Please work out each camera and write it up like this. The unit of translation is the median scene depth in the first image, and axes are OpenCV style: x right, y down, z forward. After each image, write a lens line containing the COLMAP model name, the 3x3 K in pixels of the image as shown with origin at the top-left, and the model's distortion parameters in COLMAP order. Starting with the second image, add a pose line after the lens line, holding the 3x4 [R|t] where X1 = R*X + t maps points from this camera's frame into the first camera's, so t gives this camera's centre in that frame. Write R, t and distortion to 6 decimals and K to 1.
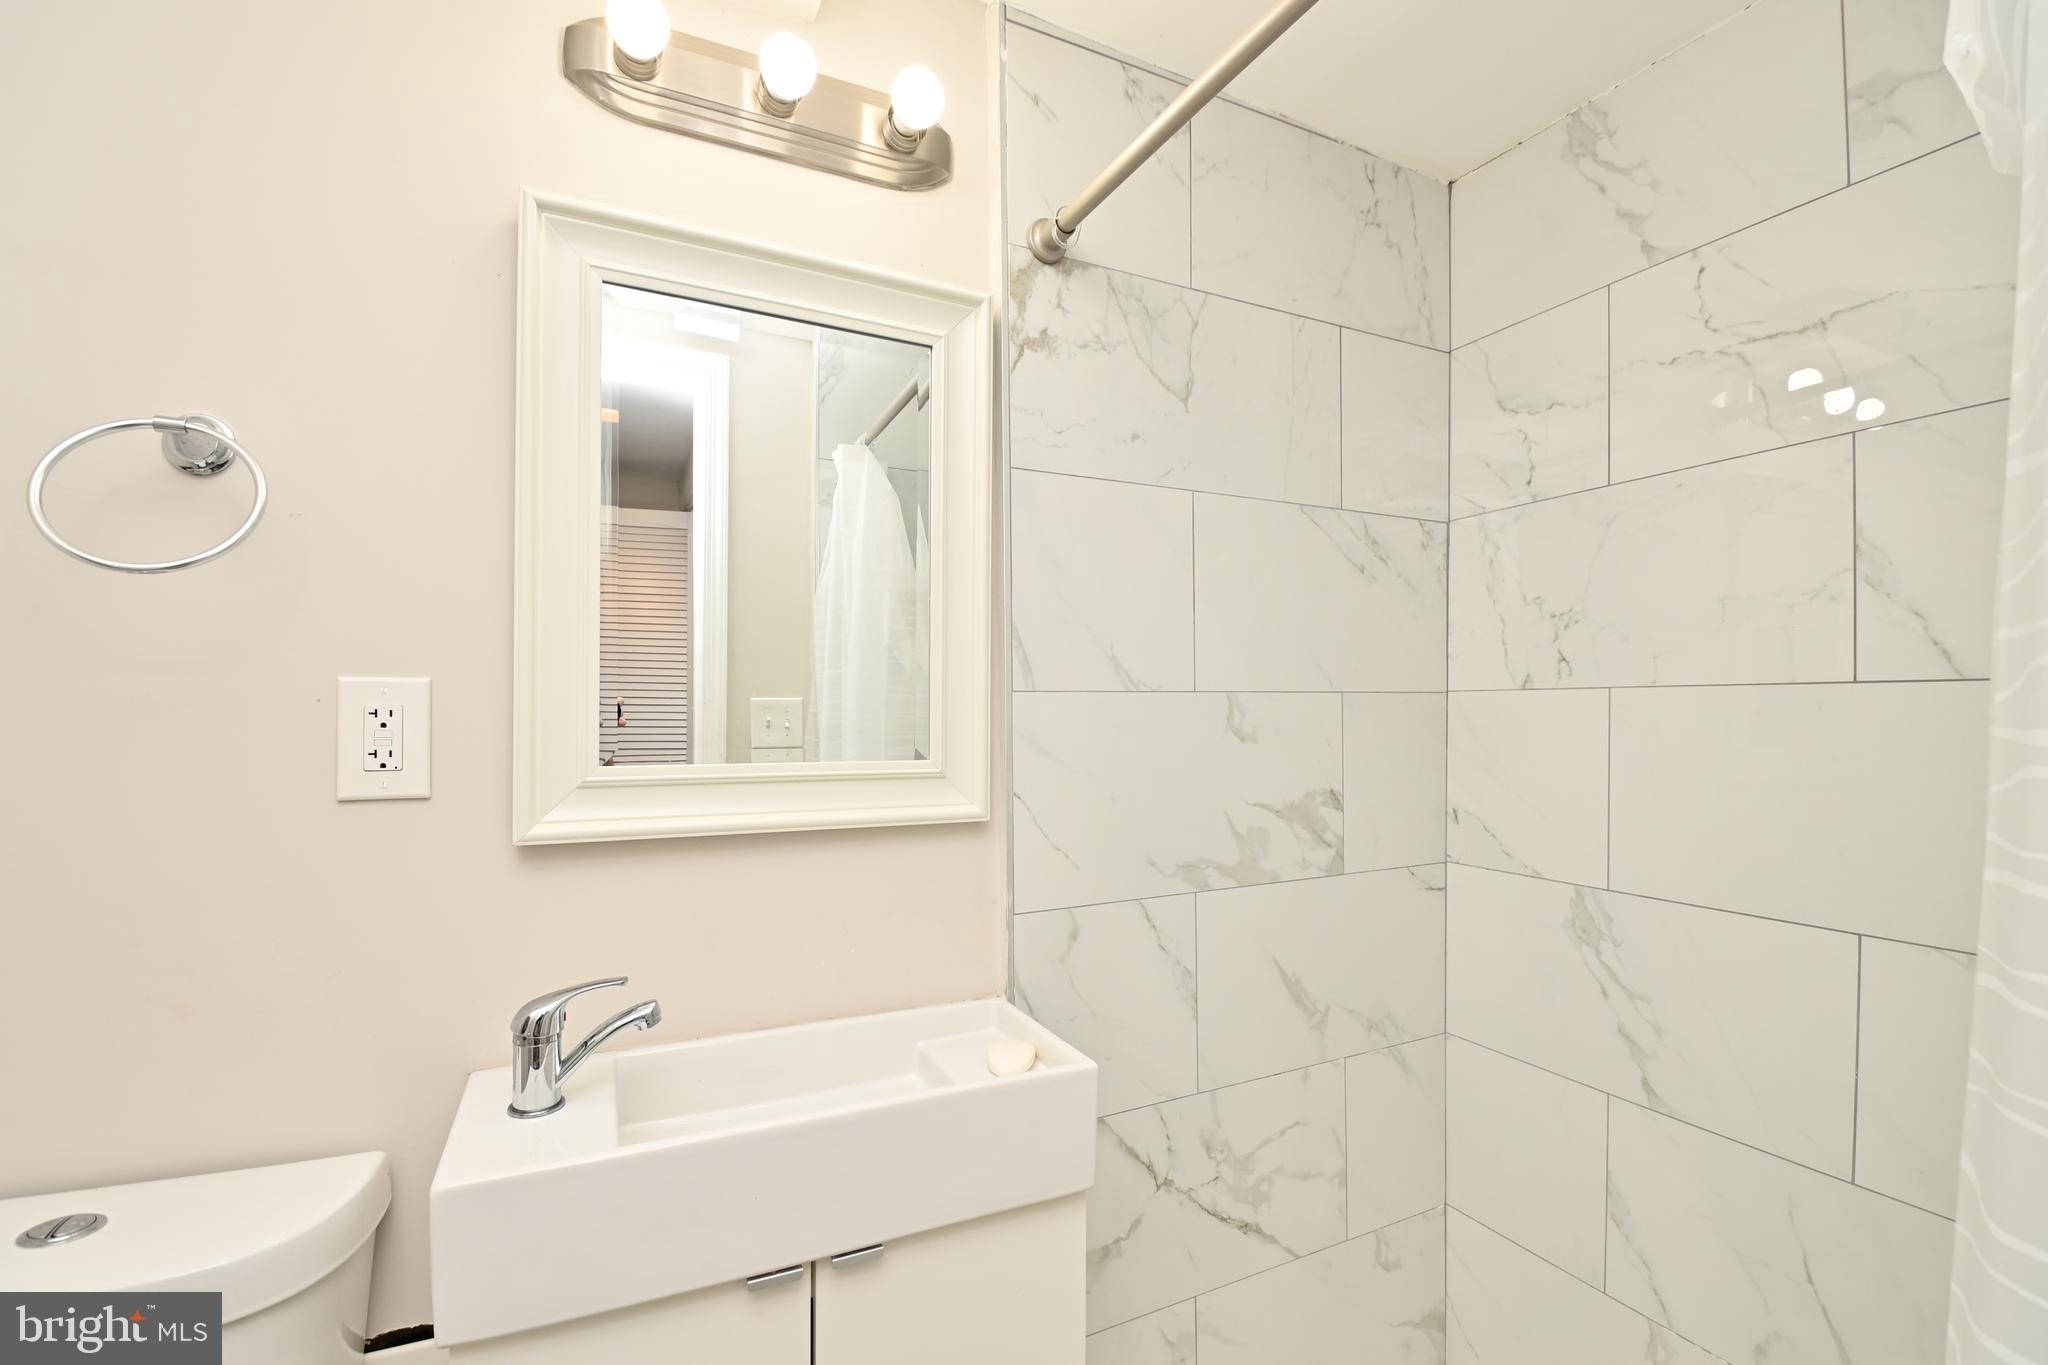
lens RADIAL K [[901.2, 0, 1043.4], [0, 901.2, 681.8], [0, 0, 1]] dist [0.006649, -0.016970]
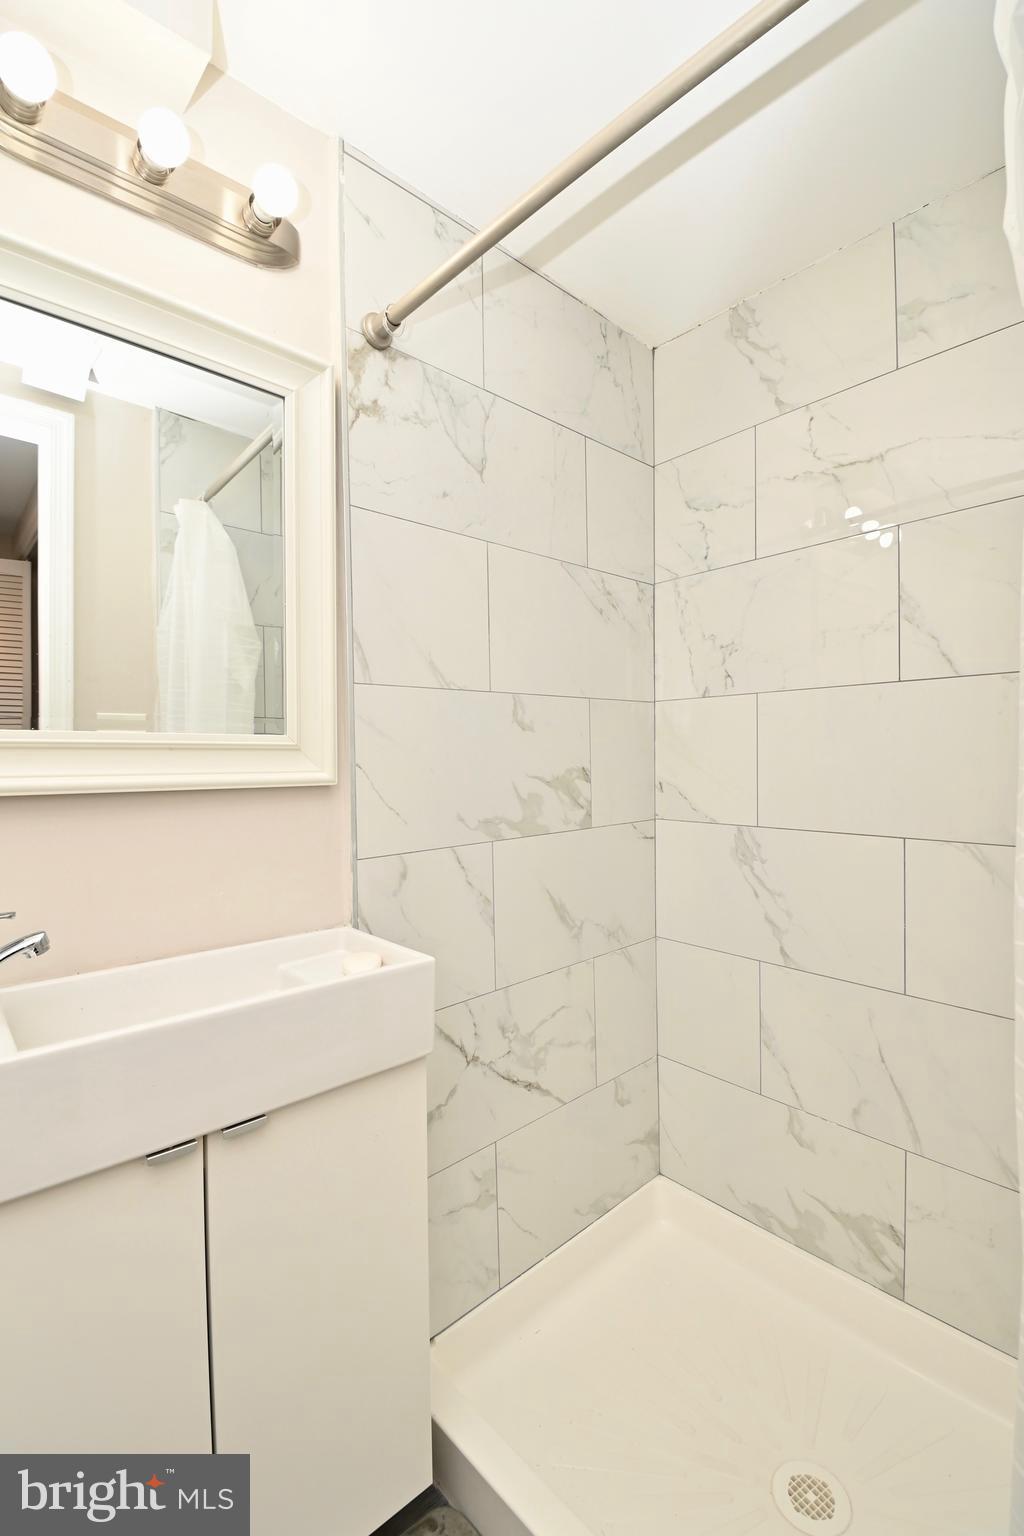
lens RADIAL K [[675.9, 0, 509.3], [0, 675.9, 770.9], [0, 0, 1]] dist [0.006649, -0.016970]
pose [[0.958446, -0.009307, 0.285122, -0.094680], [0.008044, 0.999952, 0.005601, 0.127581], [-0.285160, -0.003075, 0.958475, 0.032202]]
